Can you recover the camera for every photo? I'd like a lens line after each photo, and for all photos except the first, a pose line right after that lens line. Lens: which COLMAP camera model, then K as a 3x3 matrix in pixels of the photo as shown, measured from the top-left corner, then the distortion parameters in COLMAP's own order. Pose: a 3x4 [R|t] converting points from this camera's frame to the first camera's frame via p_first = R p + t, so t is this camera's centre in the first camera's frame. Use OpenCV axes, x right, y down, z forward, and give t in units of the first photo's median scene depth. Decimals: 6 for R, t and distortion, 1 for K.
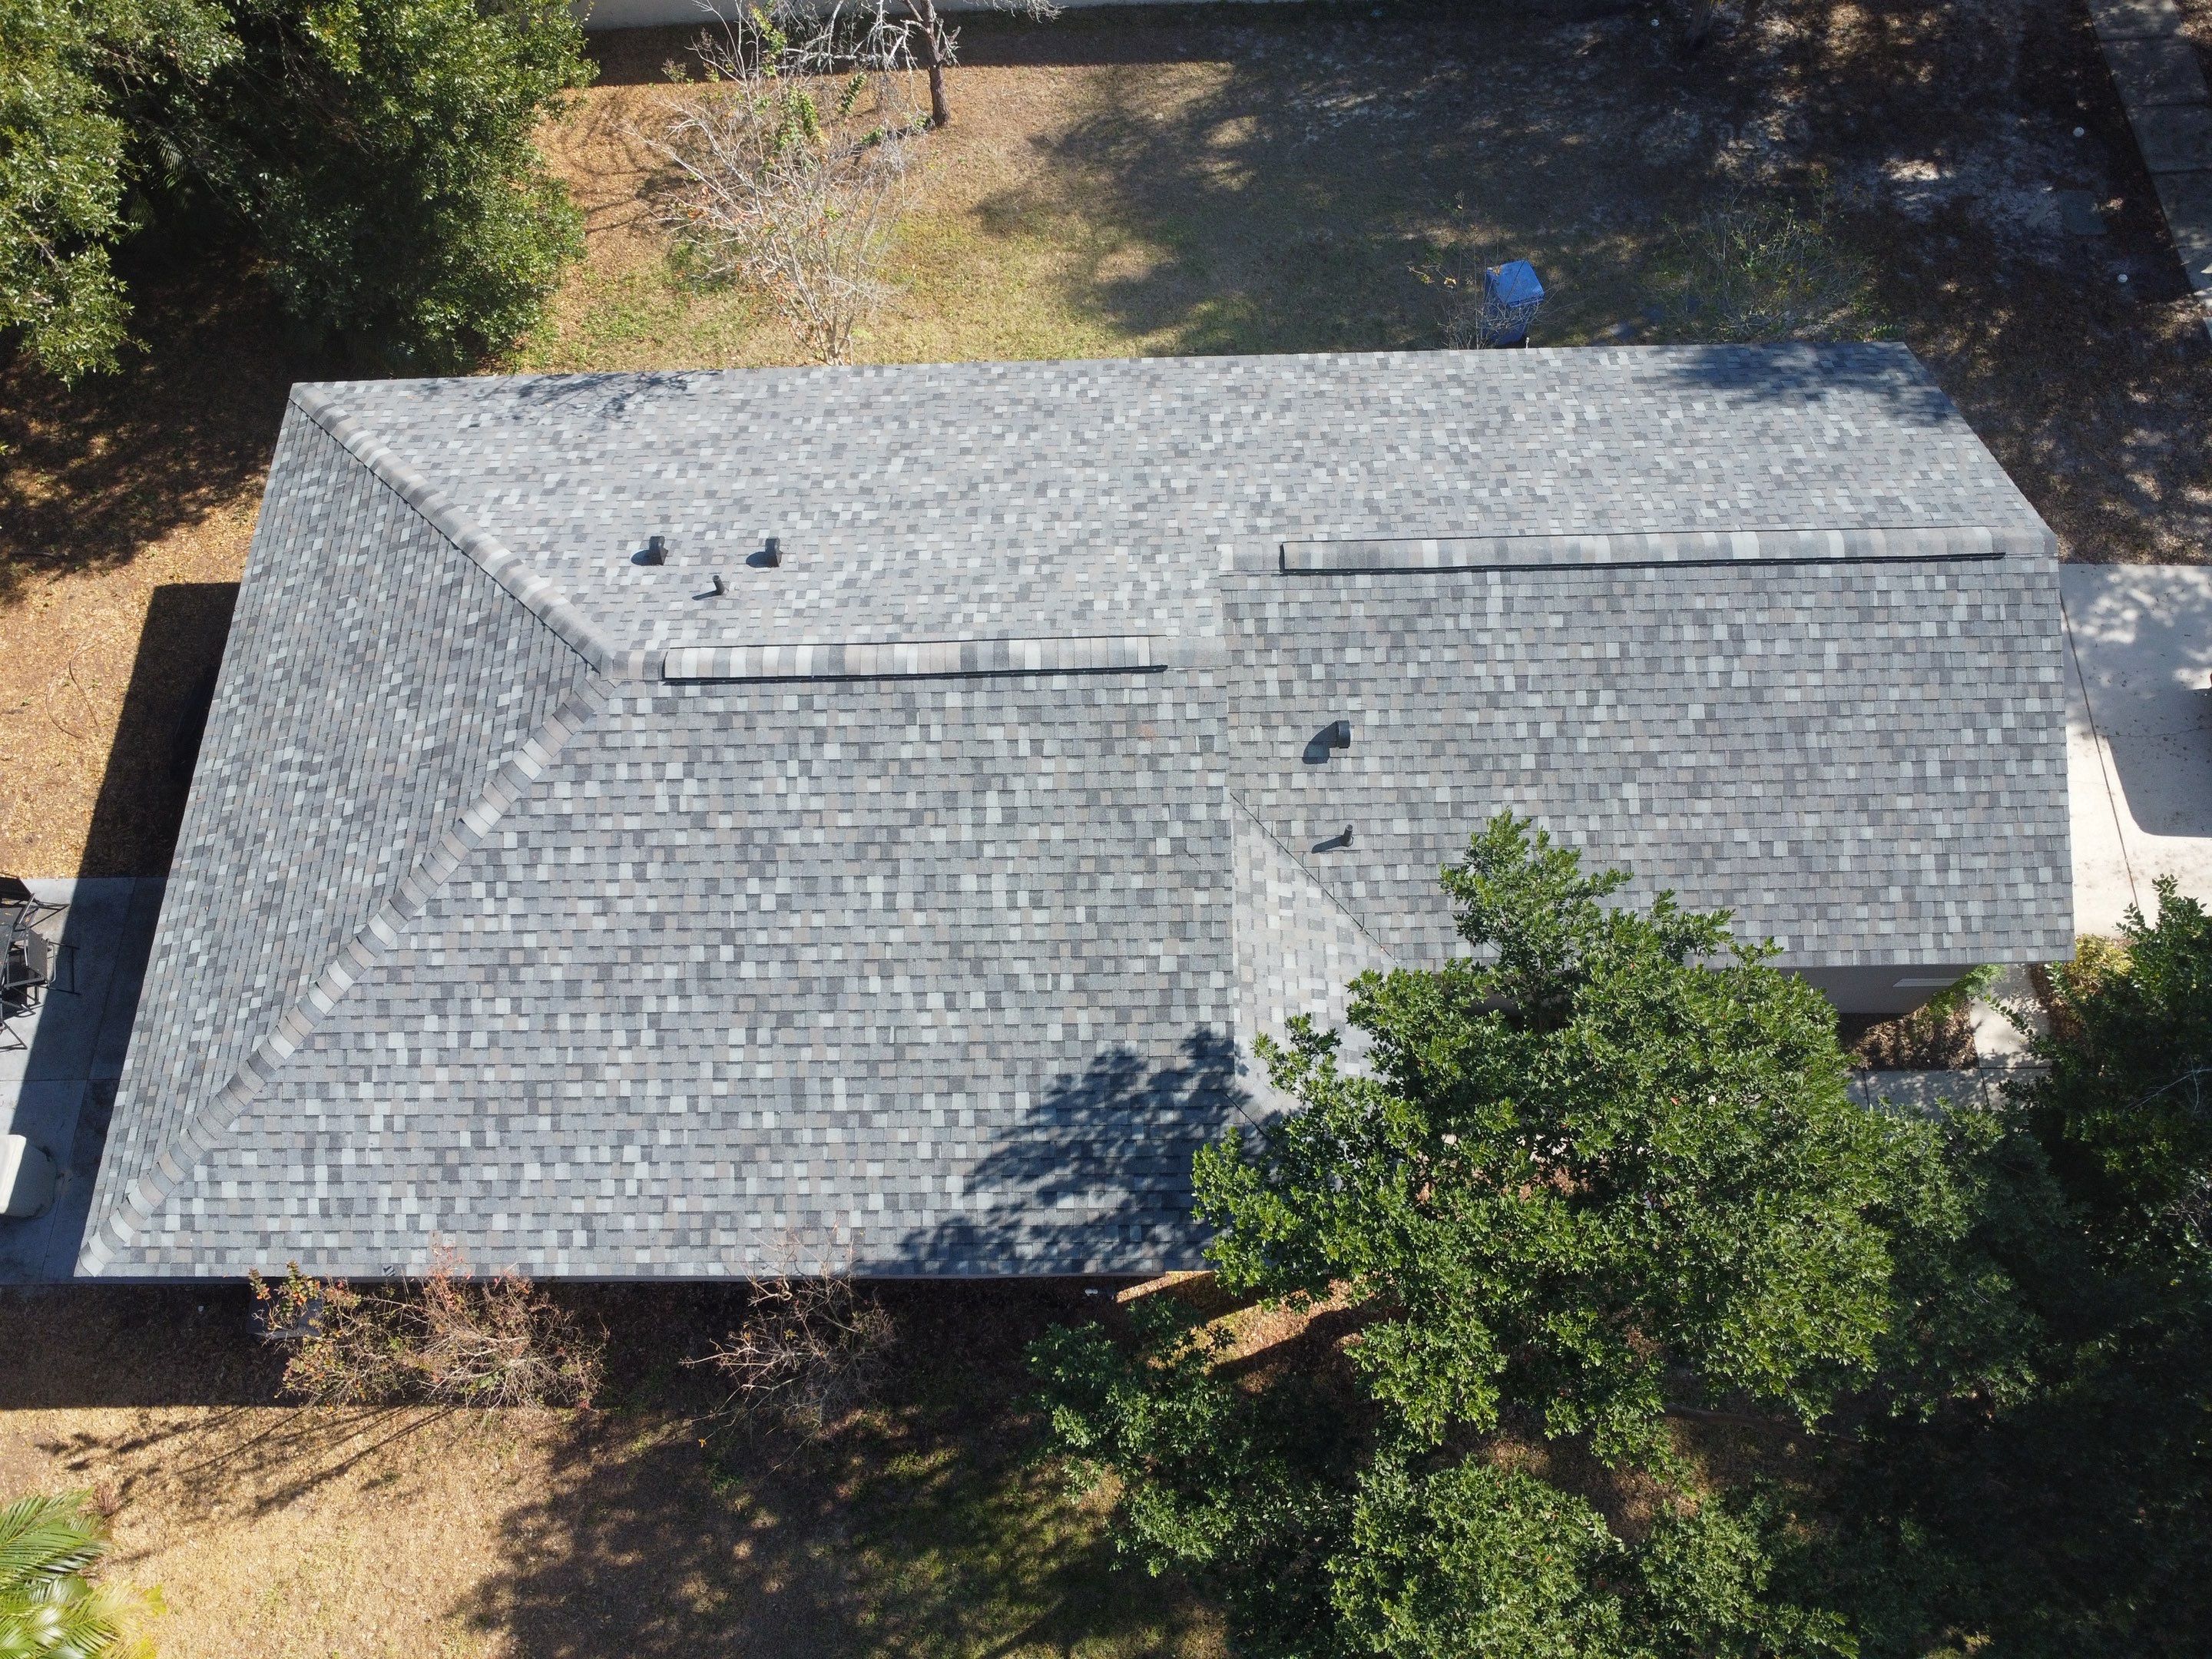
lens RADIAL K [[1600.2, 0, 1091.8], [0, 1600.2, 820.0], [0, 0, 1]] dist [-0.023949, -0.016718]
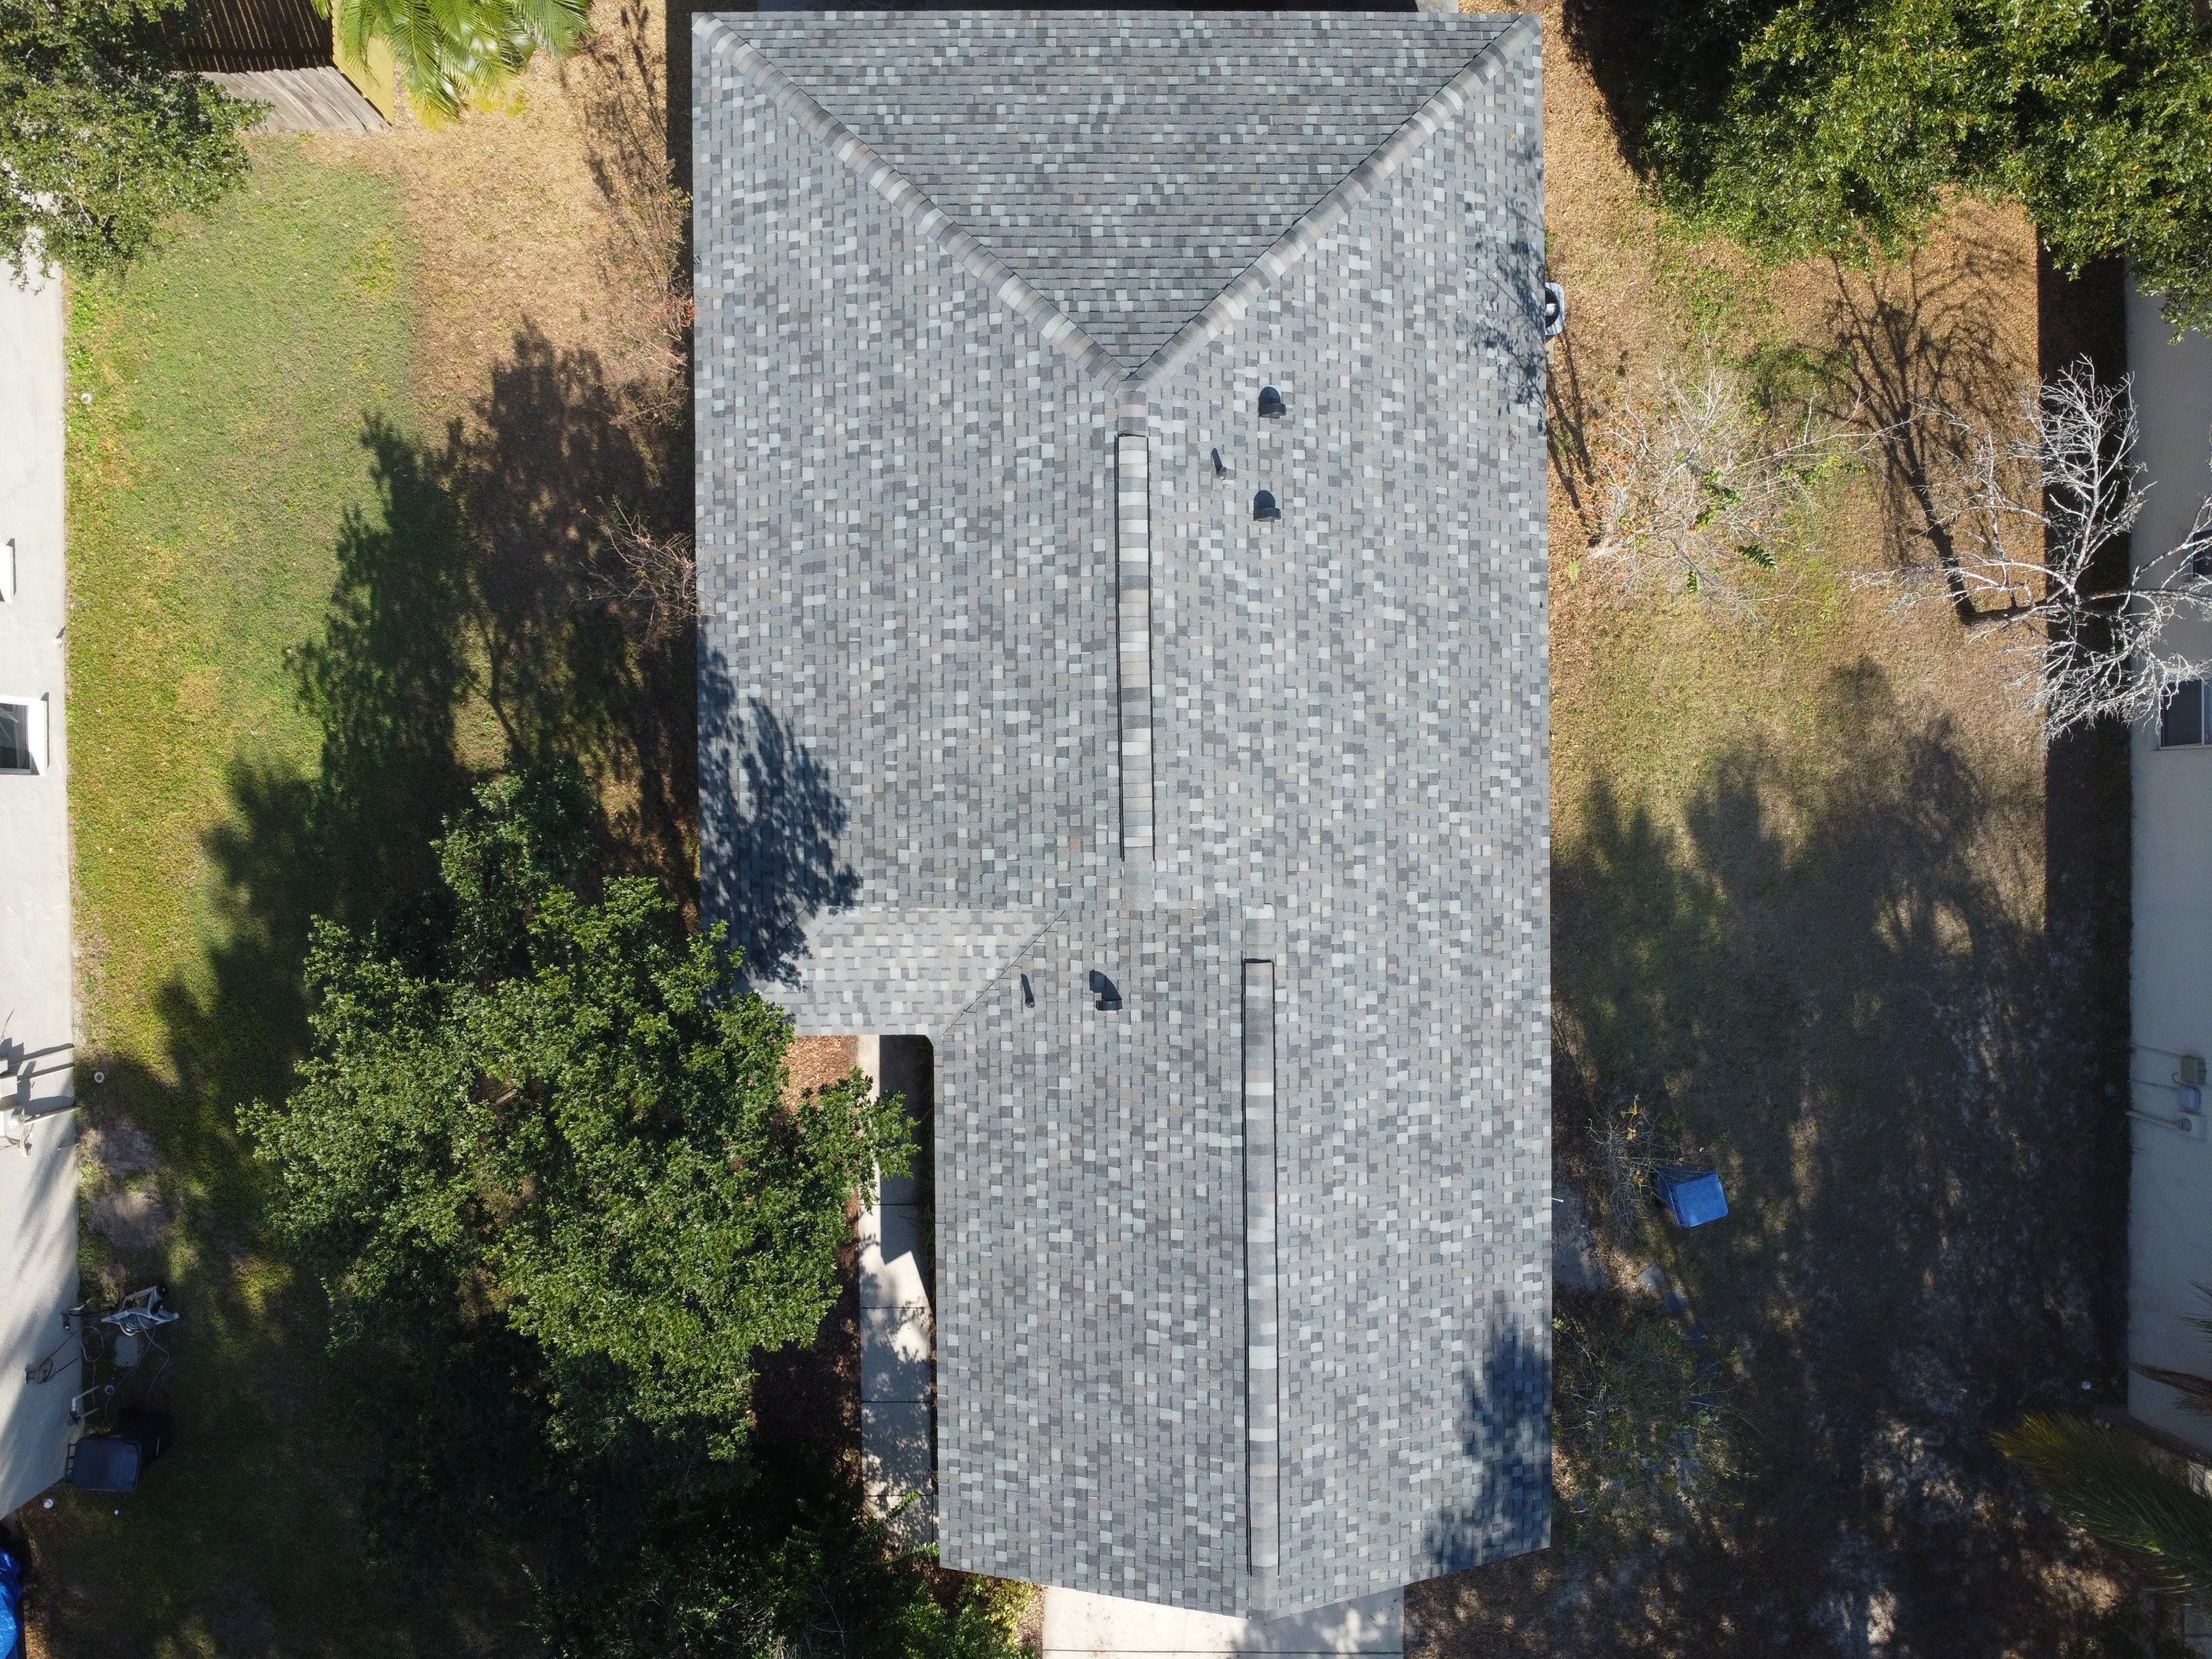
lens RADIAL K [[1600.2, 0, 1101.1], [0, 1600.2, 816.3], [0, 0, 1]] dist [-0.023949, -0.016718]
pose [[0.004934, 0.998897, 0.046701, -0.039665], [-0.923389, -0.013374, 0.383633, -0.503549], [0.383834, -0.045016, 0.922304, -0.102065]]
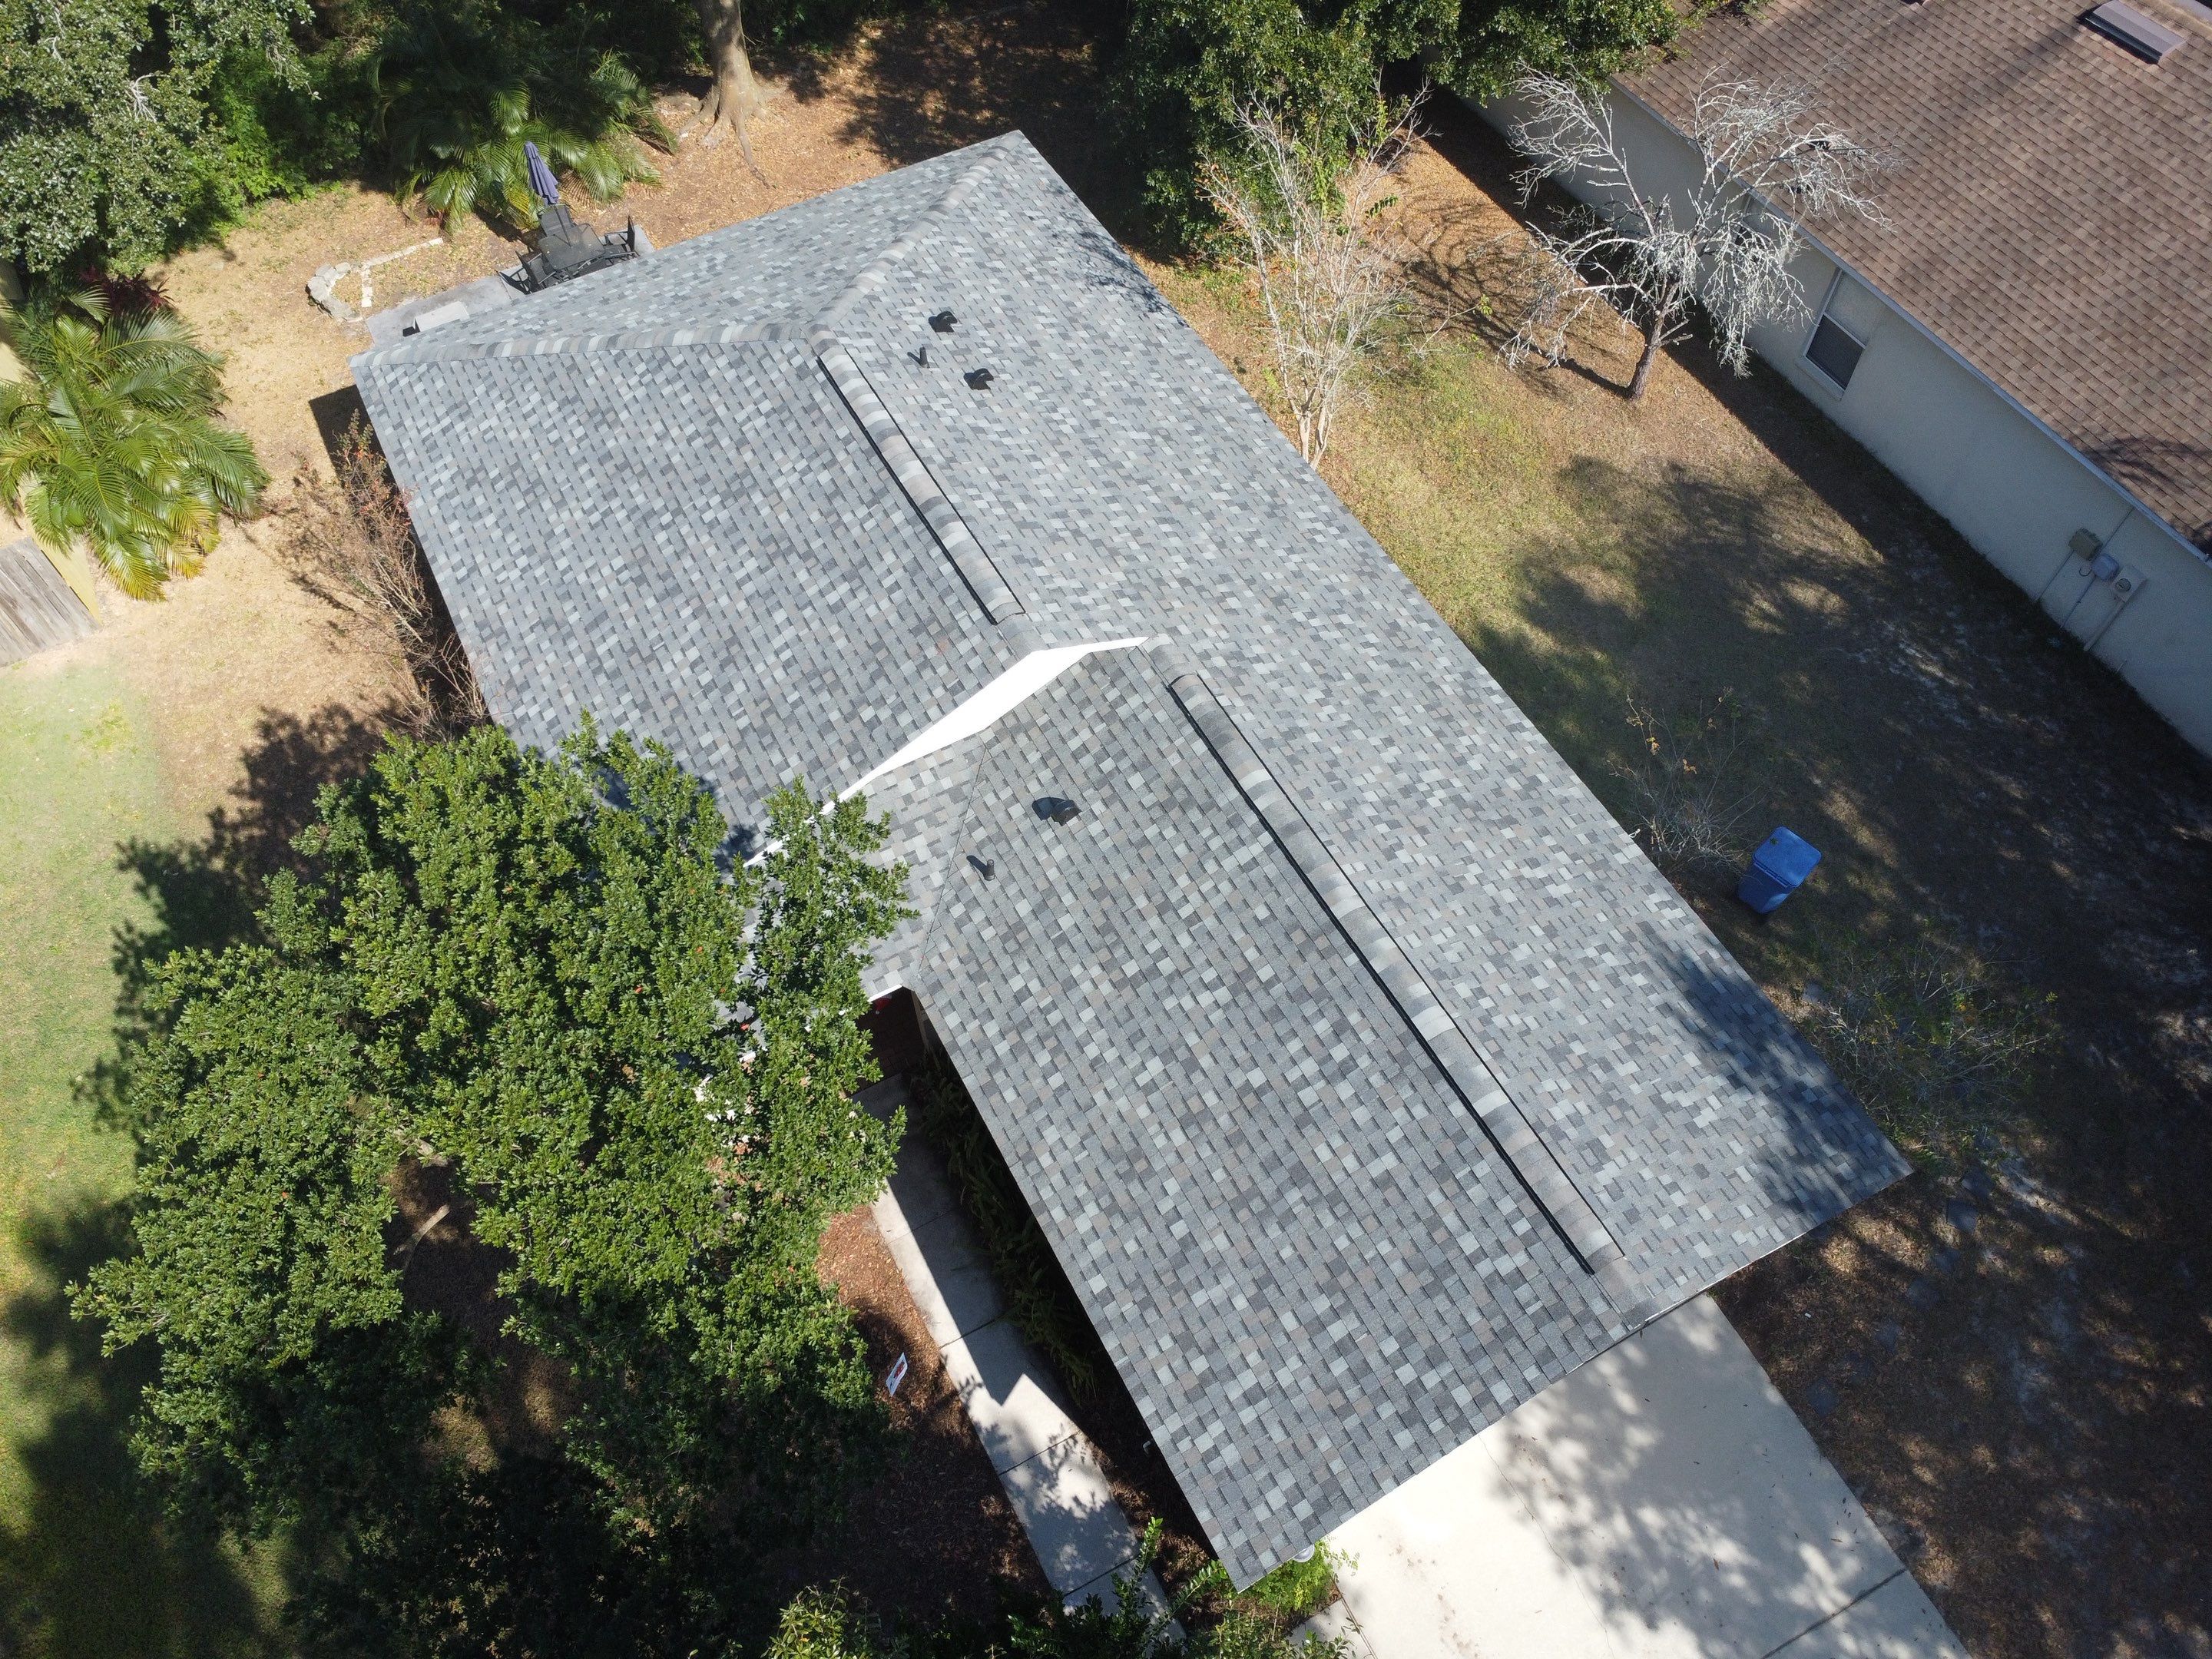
lens RADIAL K [[1600.2, 0, 1099.1], [0, 1600.2, 820.4], [0, 0, 1]] dist [-0.023949, -0.016718]
pose [[0.473315, 0.754253, -0.455055, 0.649797], [-0.805147, 0.579993, 0.123883, -0.198816], [0.357368, 0.307750, 0.881804, 0.073581]]
